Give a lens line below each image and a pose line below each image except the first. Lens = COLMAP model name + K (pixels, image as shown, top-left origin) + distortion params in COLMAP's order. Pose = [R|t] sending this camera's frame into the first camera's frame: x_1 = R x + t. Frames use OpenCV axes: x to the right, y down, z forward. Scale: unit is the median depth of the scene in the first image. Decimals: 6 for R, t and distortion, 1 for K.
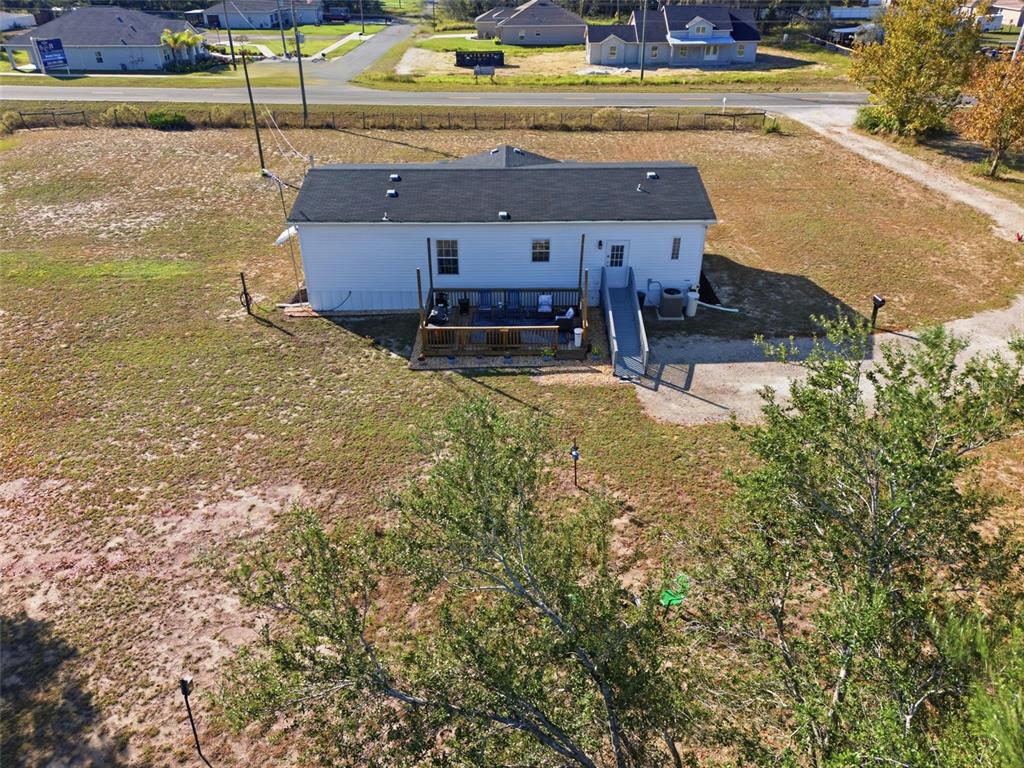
lens RADIAL K [[766.0, 0, 512.0], [0, 766.0, 384.0], [0, 0, 1]] dist [0.094062, -0.002537]
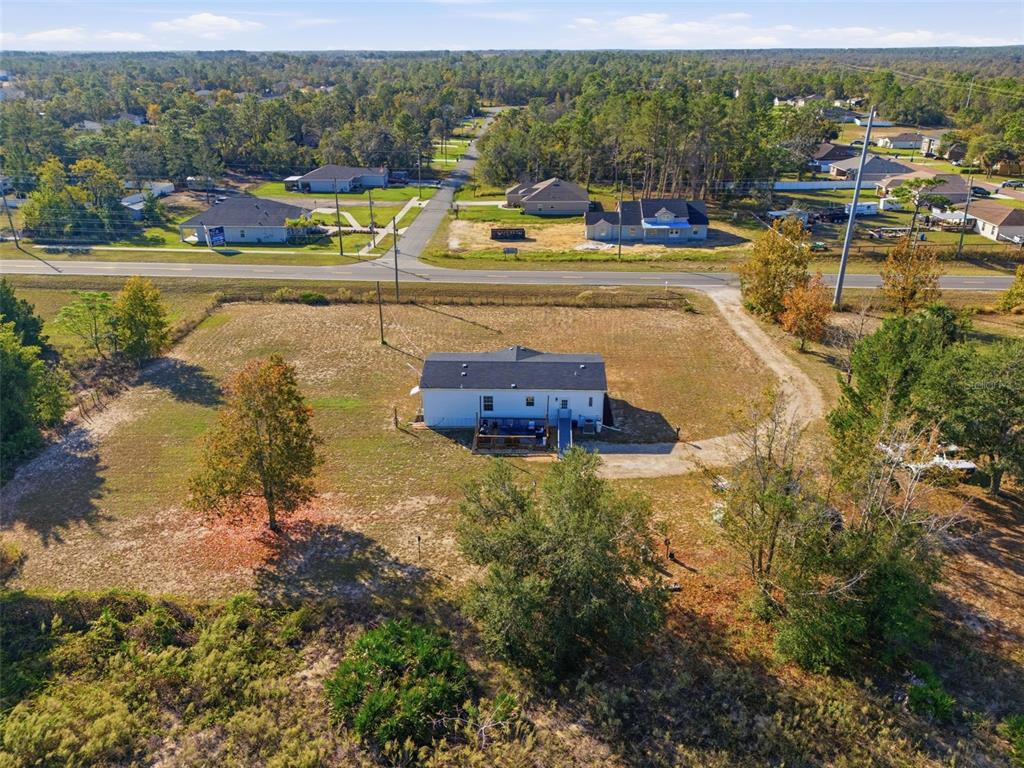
lens RADIAL K [[766.0, 0, 512.0], [0, 766.0, 384.0], [0, 0, 1]] dist [0.094062, -0.002537]
pose [[0.999306, 0.015670, -0.033786, 0.056638], [-0.019485, 0.993093, -0.115700, 0.033028], [0.031740, 0.116278, 0.992709, -1.163620]]
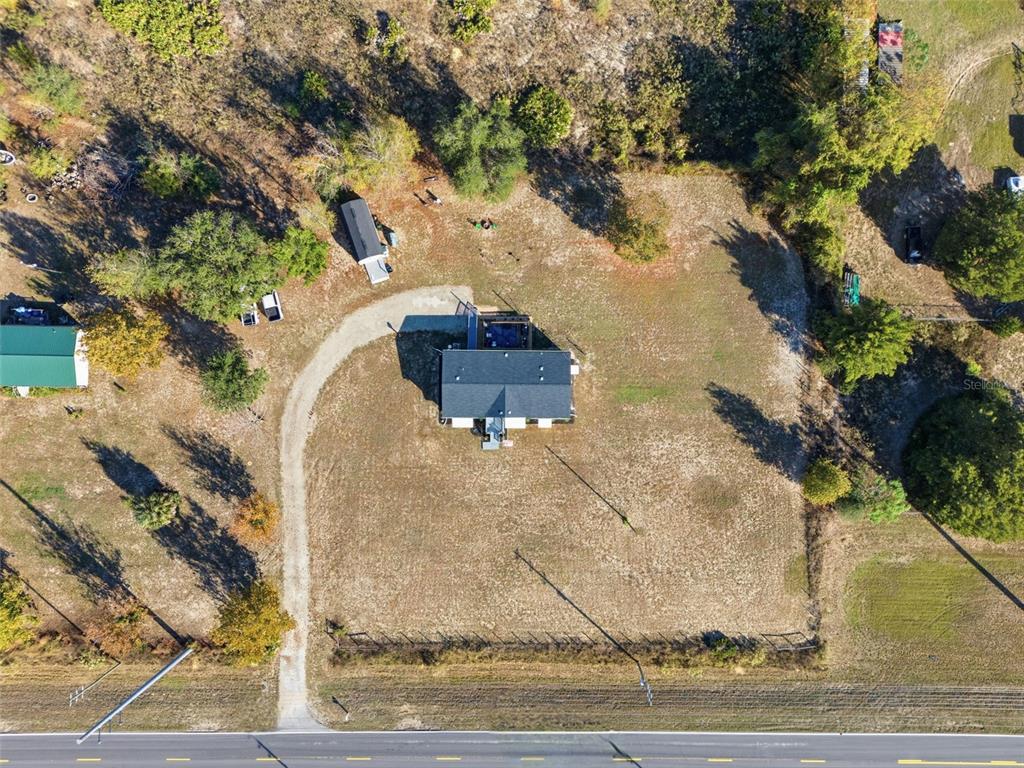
lens RADIAL K [[766.0, 0, 512.0], [0, 766.0, 384.0], [0, 0, 1]] dist [0.094062, -0.002537]
pose [[-0.999923, -0.004302, 0.011633, -0.076950], [0.012235, -0.496140, 0.868156, -2.997078], [0.002037, 0.868232, 0.496155, -0.480628]]
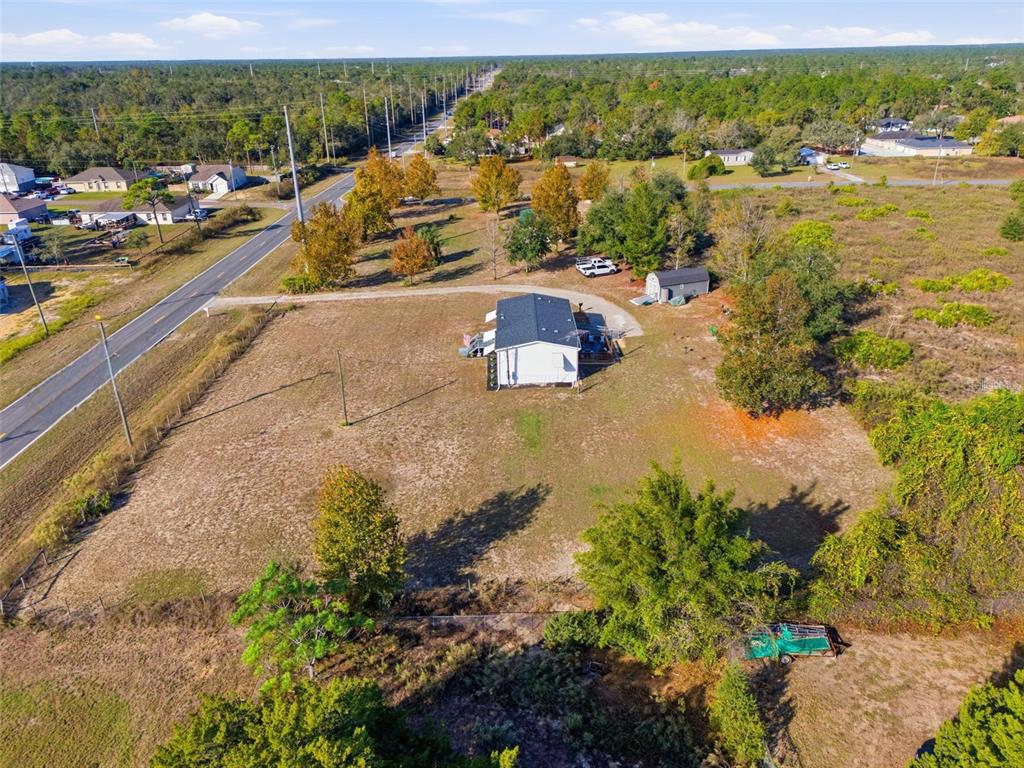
lens RADIAL K [[766.0, 0, 512.0], [0, 766.0, 384.0], [0, 0, 1]] dist [0.094062, -0.002537]
pose [[-0.009302, -0.393745, 0.919173, -2.562660], [0.516524, 0.785192, 0.341579, -1.067436], [-0.856222, 0.477952, 0.196075, 0.717075]]
